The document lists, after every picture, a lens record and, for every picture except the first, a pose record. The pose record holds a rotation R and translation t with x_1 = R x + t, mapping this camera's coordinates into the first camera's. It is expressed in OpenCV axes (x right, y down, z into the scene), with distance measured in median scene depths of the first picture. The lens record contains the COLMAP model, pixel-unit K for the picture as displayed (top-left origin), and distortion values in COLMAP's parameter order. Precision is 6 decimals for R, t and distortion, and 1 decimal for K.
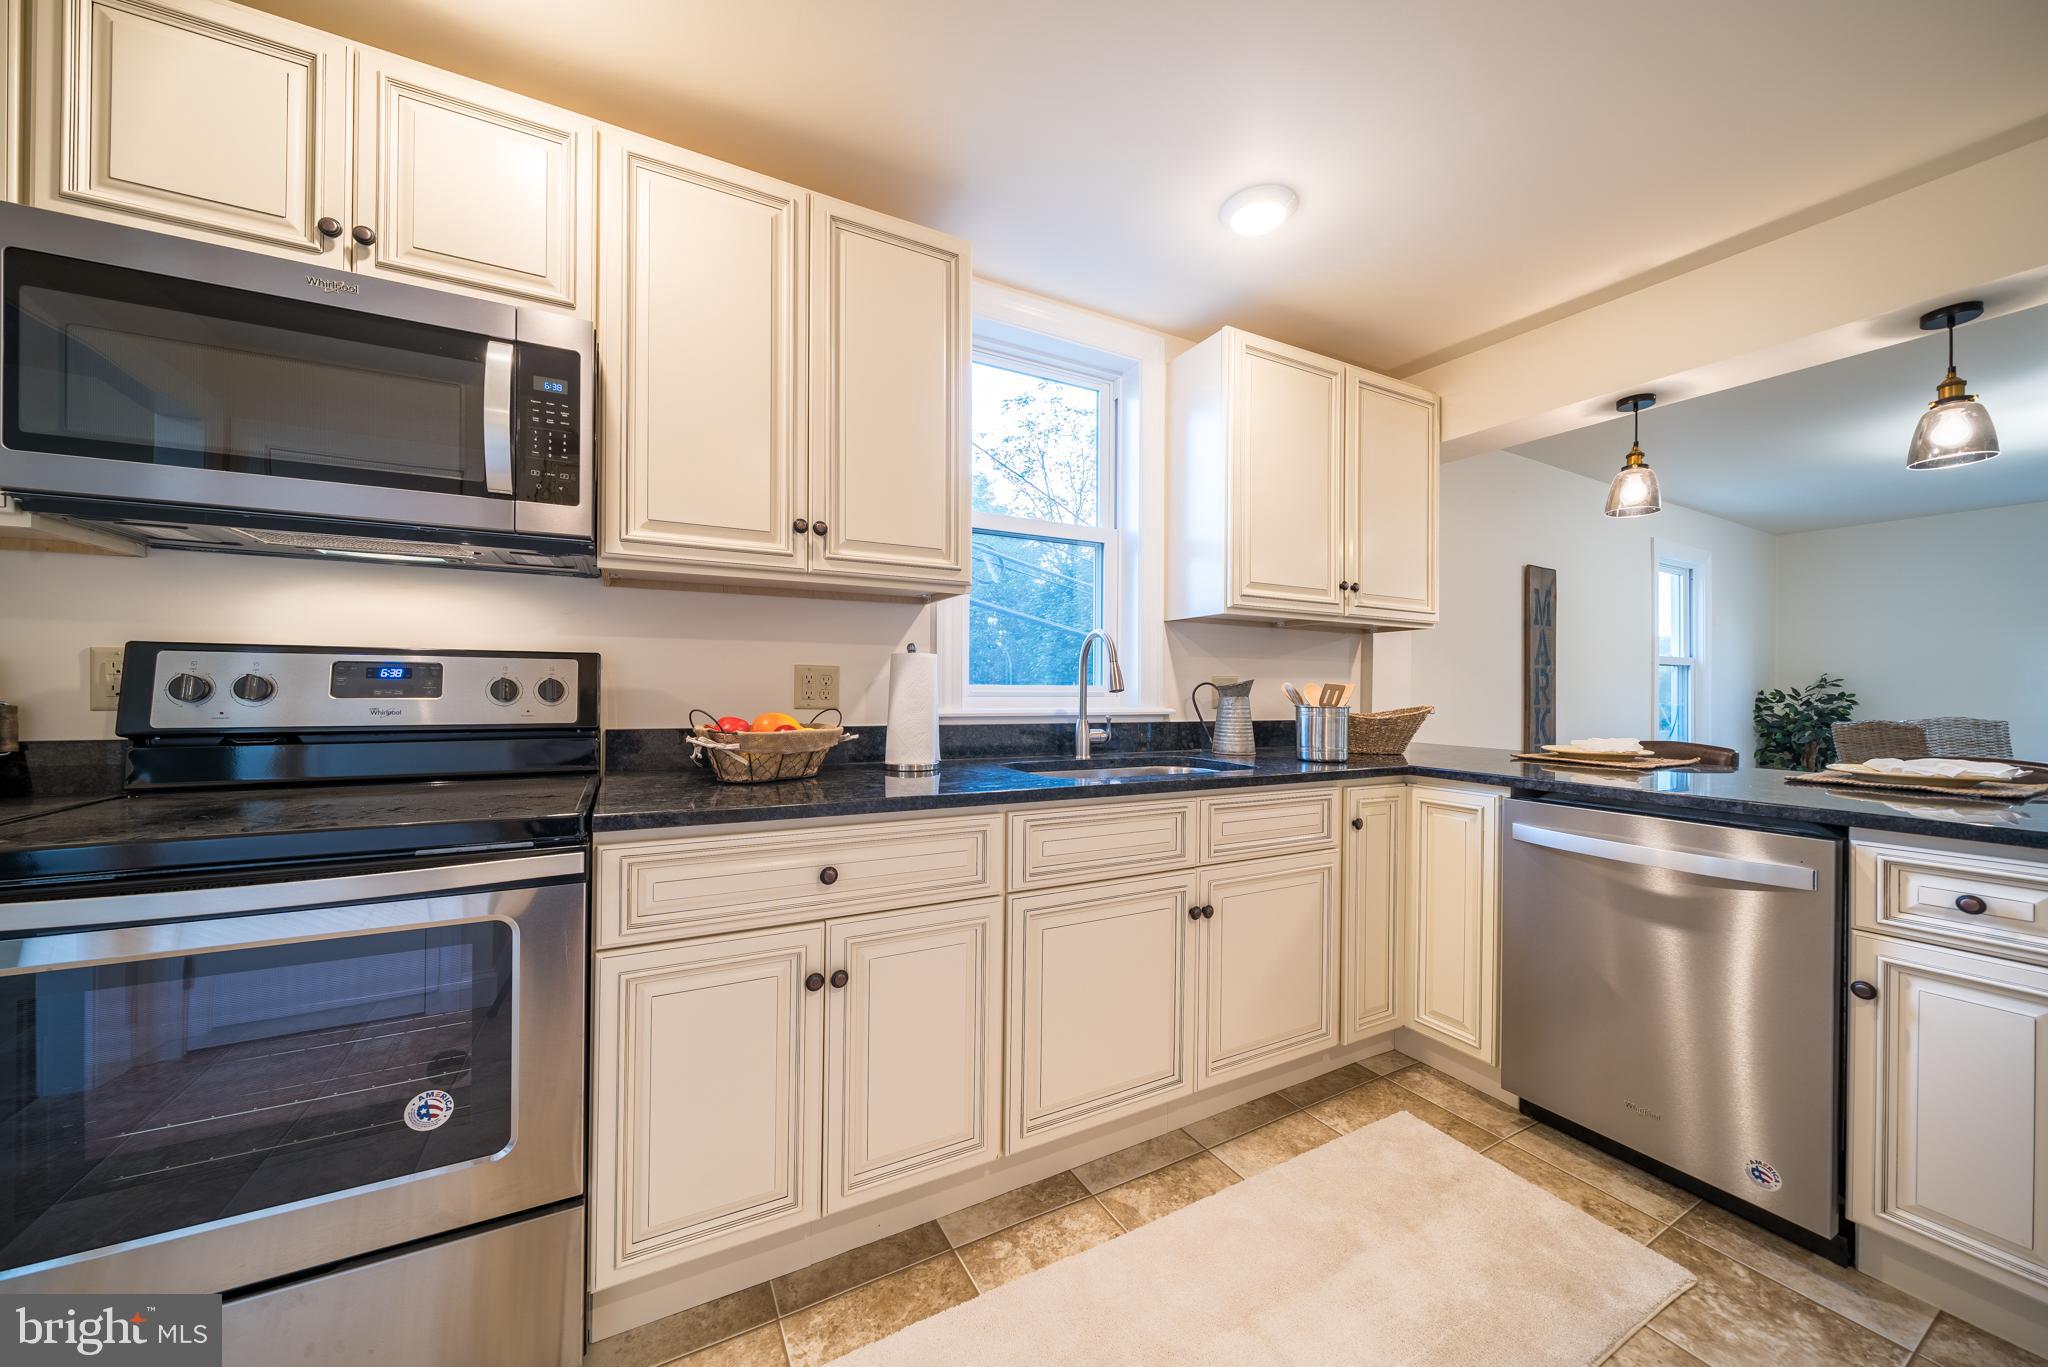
lens RADIAL K [[718.1, 0, 1005.0], [0, 718.1, 685.7], [0, 0, 1]] dist [-0.005956, 0.000532]
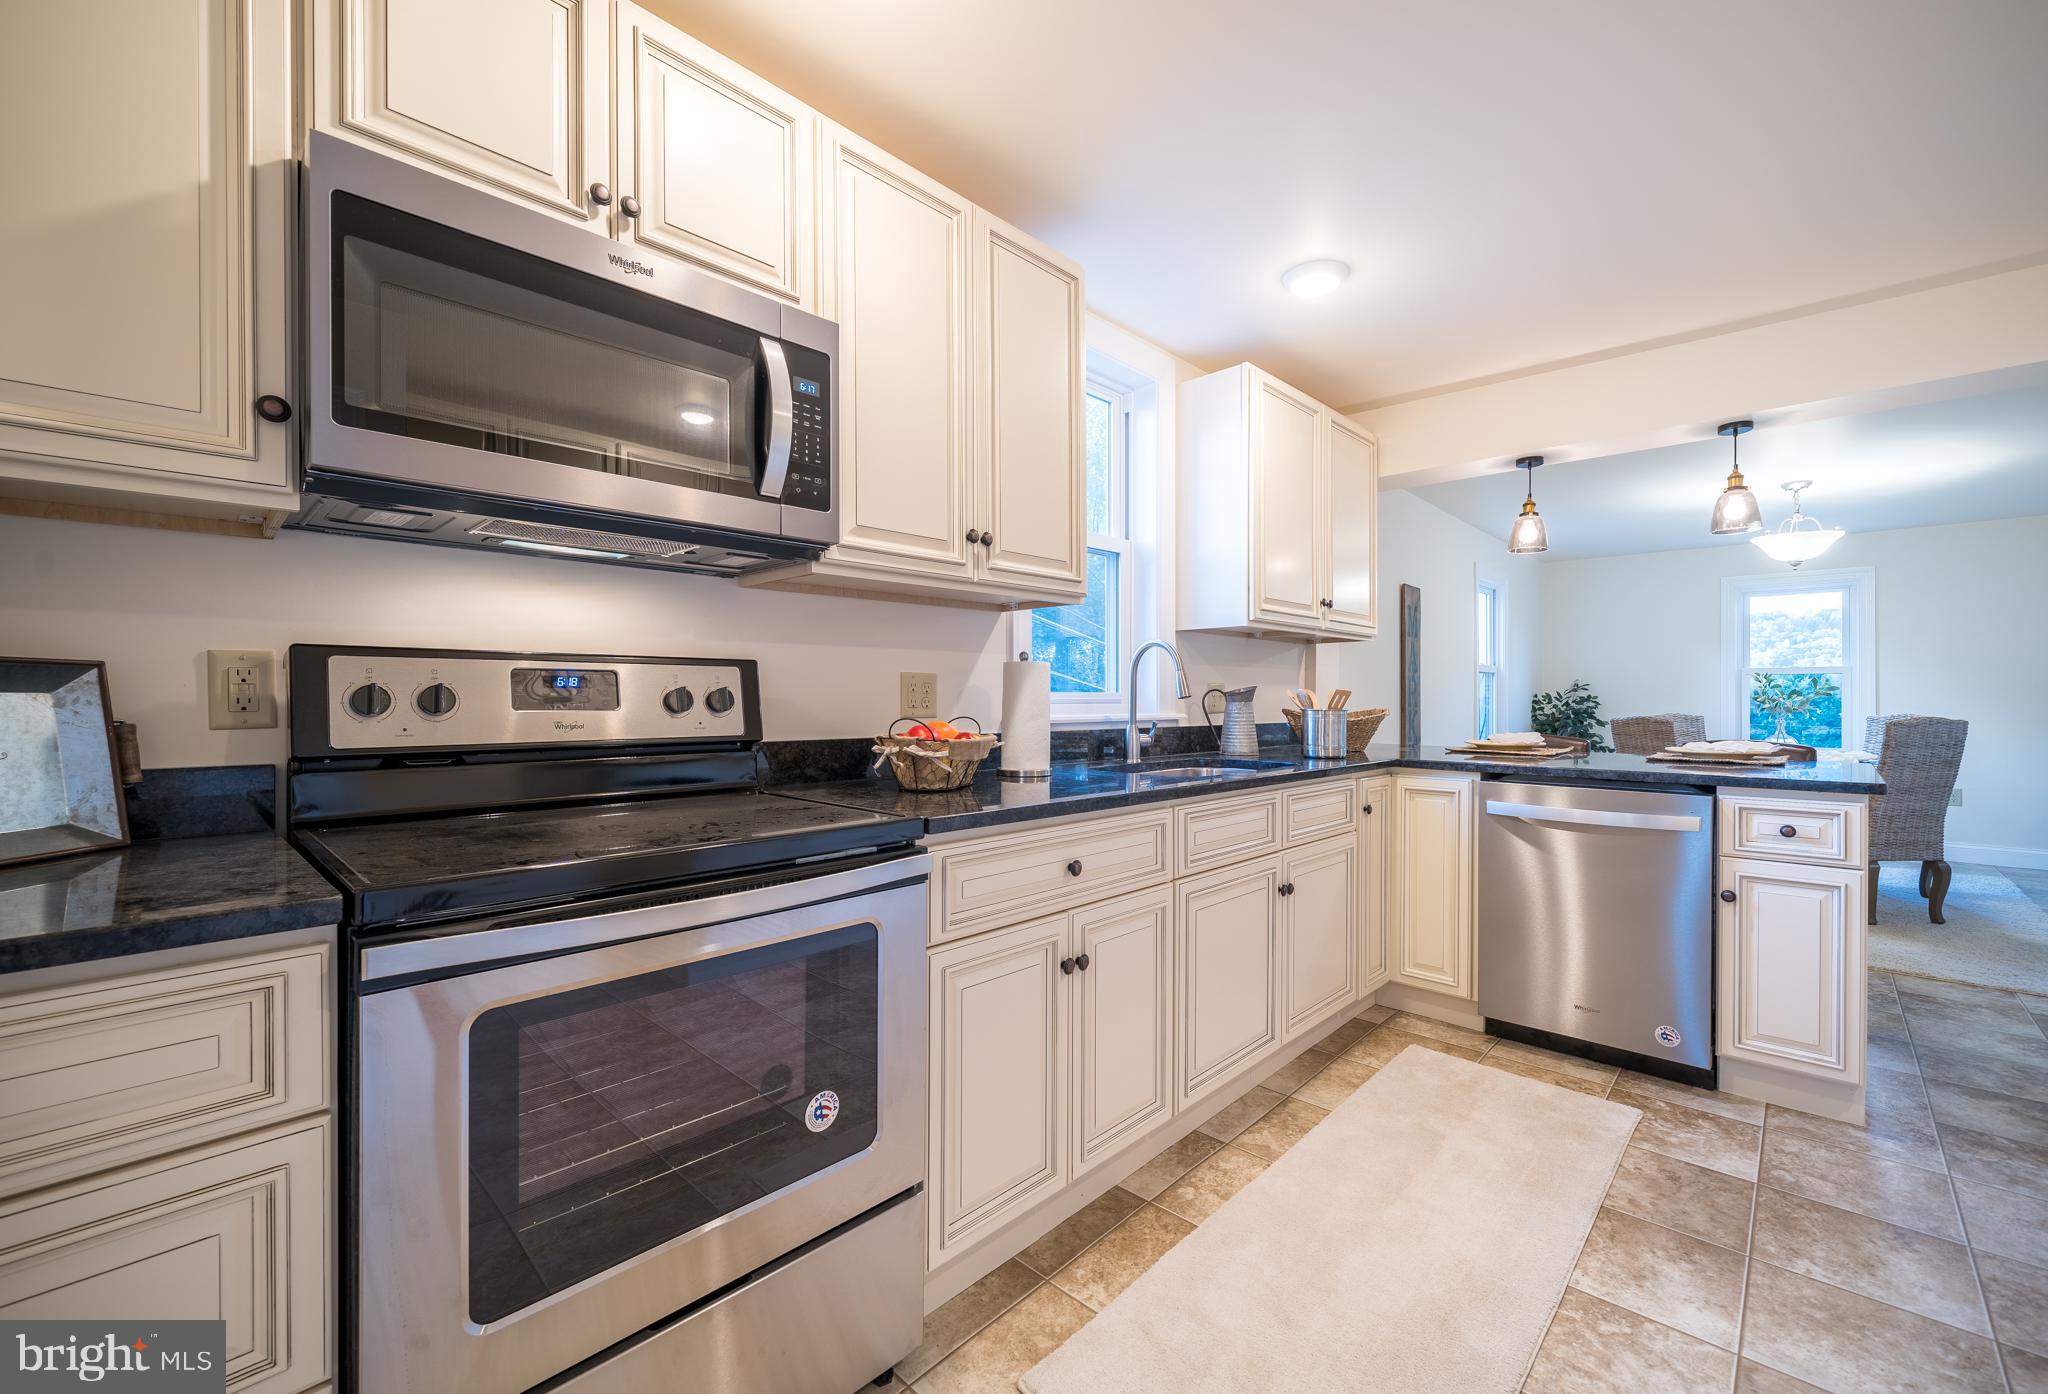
lens RADIAL K [[835.7, 0, 1023.8], [0, 835.7, 698.8], [0, 0, 1]] dist [-0.001421, -0.000328]
pose [[0.948611, -0.007597, 0.316352, -0.593467], [0.005425, 0.999955, 0.007744, -0.001564], [-0.316397, -0.005630, 0.948610, -0.144570]]
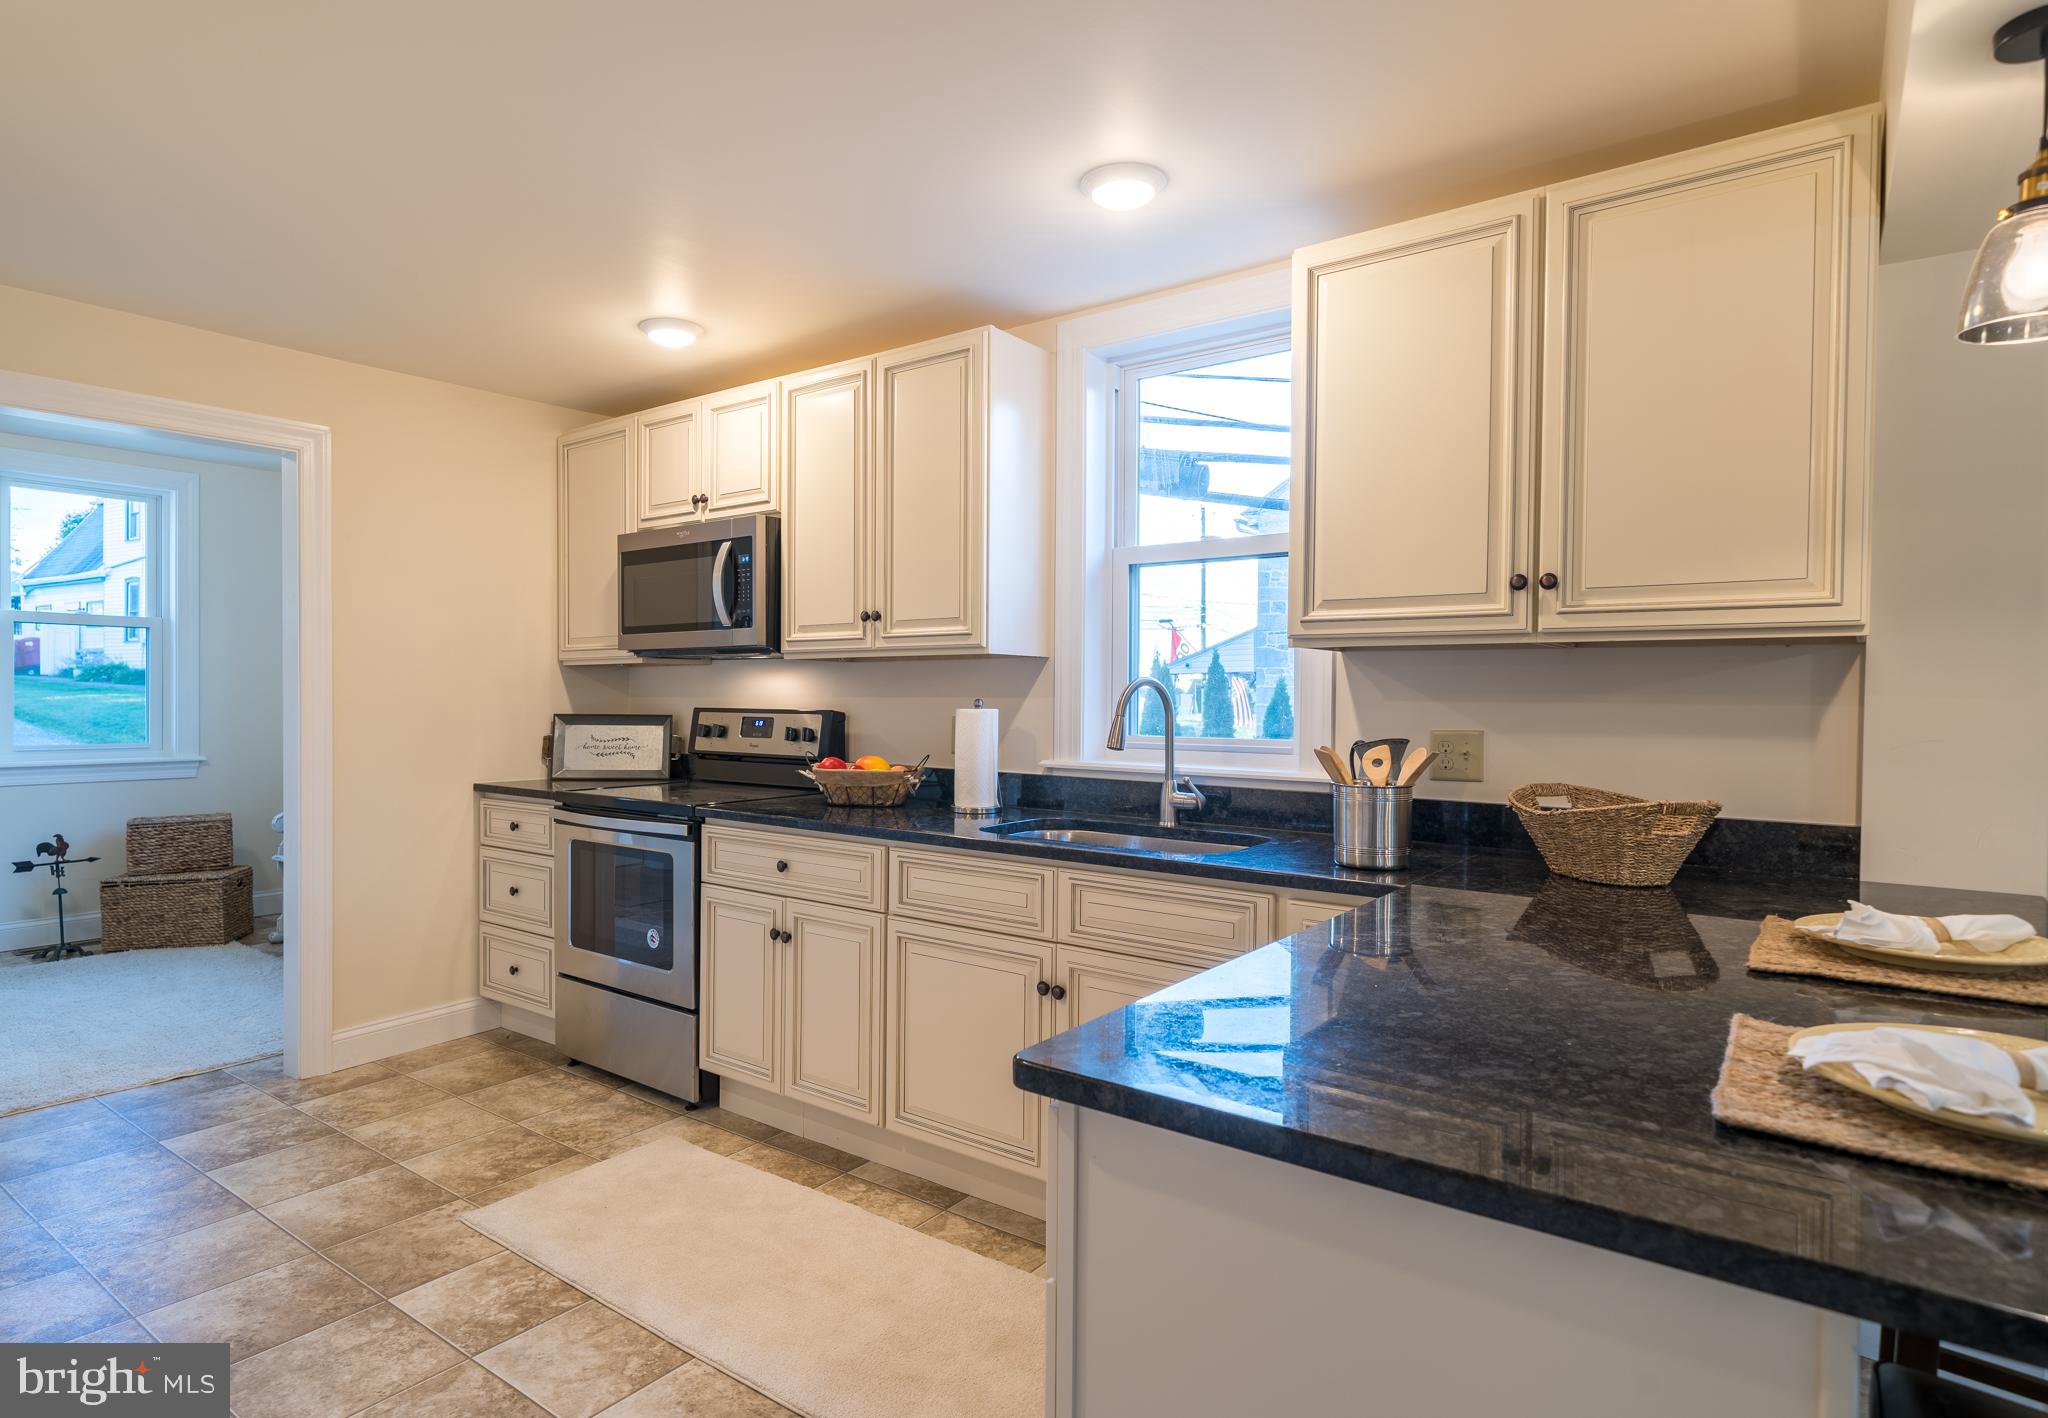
lens RADIAL K [[1097.4, 0, 1029.0], [0, 1097.4, 709.3], [0, 0, 1]] dist [-0.000064, 0.000154]
pose [[0.435956, 0.006115, -0.899947, 1.681730], [0.000877, 0.999974, 0.007219, -0.064673], [0.899968, -0.003936, 0.435939, 0.386929]]
